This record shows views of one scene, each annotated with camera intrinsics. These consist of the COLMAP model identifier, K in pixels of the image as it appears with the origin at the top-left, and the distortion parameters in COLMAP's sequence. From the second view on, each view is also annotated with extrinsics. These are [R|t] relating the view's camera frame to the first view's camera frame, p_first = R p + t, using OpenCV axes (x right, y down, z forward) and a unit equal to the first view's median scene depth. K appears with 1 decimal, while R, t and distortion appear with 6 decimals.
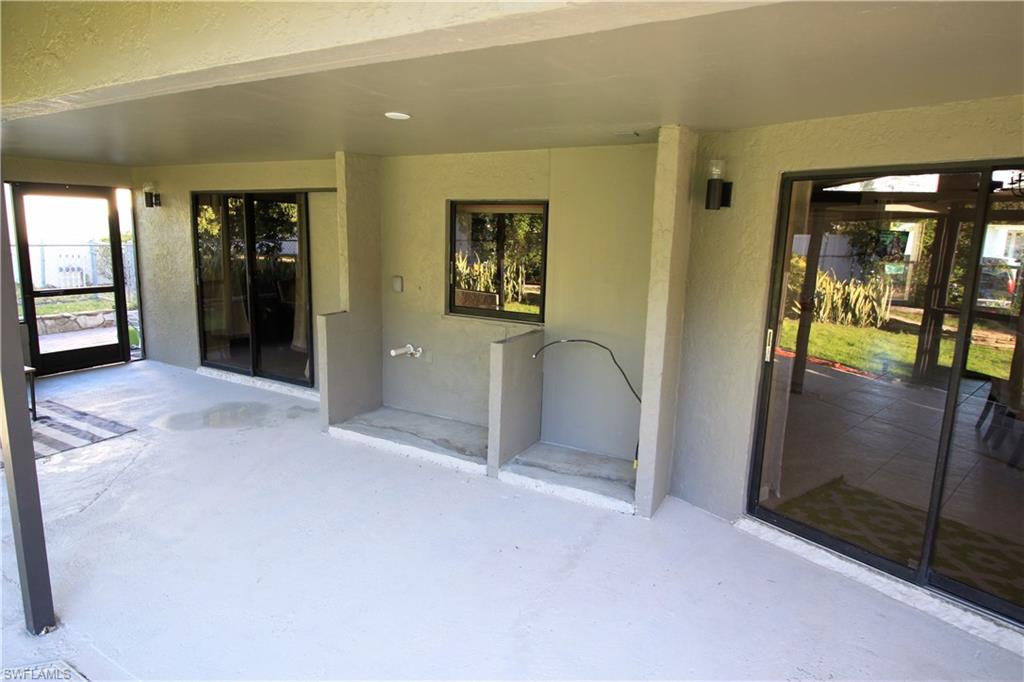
lens RADIAL K [[580.3, 0, 512.0], [0, 580.3, 341.0], [0, 0, 1]] dist [0.002715, -0.000414]
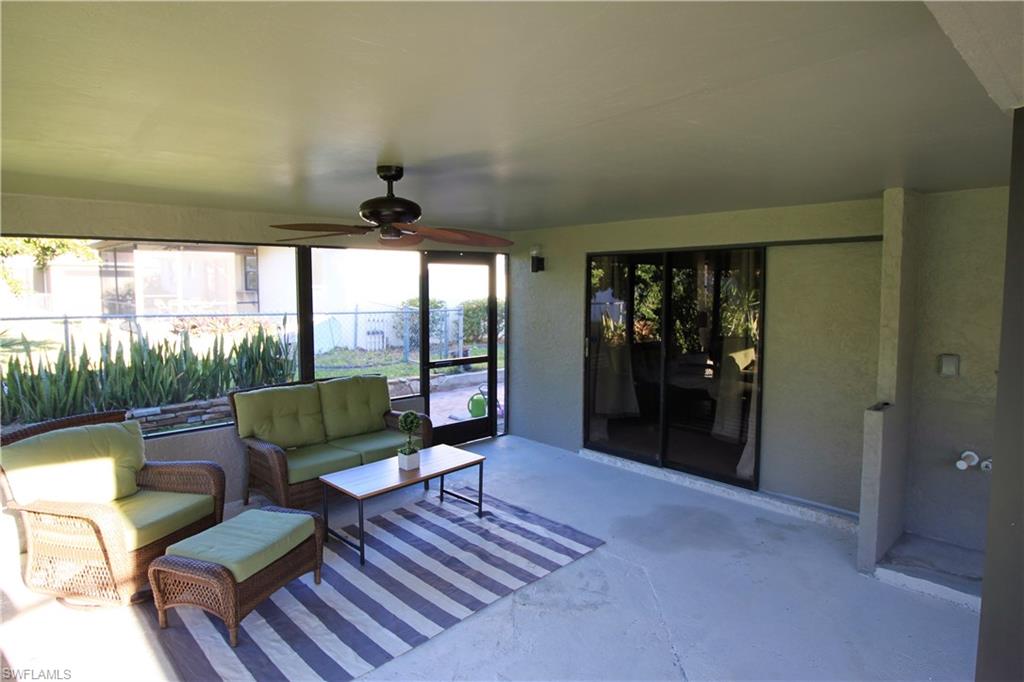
lens RADIAL K [[580.3, 0, 512.0], [0, 580.3, 341.0], [0, 0, 1]] dist [0.002715, -0.000414]
pose [[0.953623, 0.001966, -0.300996, -0.425018], [-0.030884, 0.995340, -0.091345, -0.039486], [0.299414, 0.096405, 0.949241, 0.133557]]
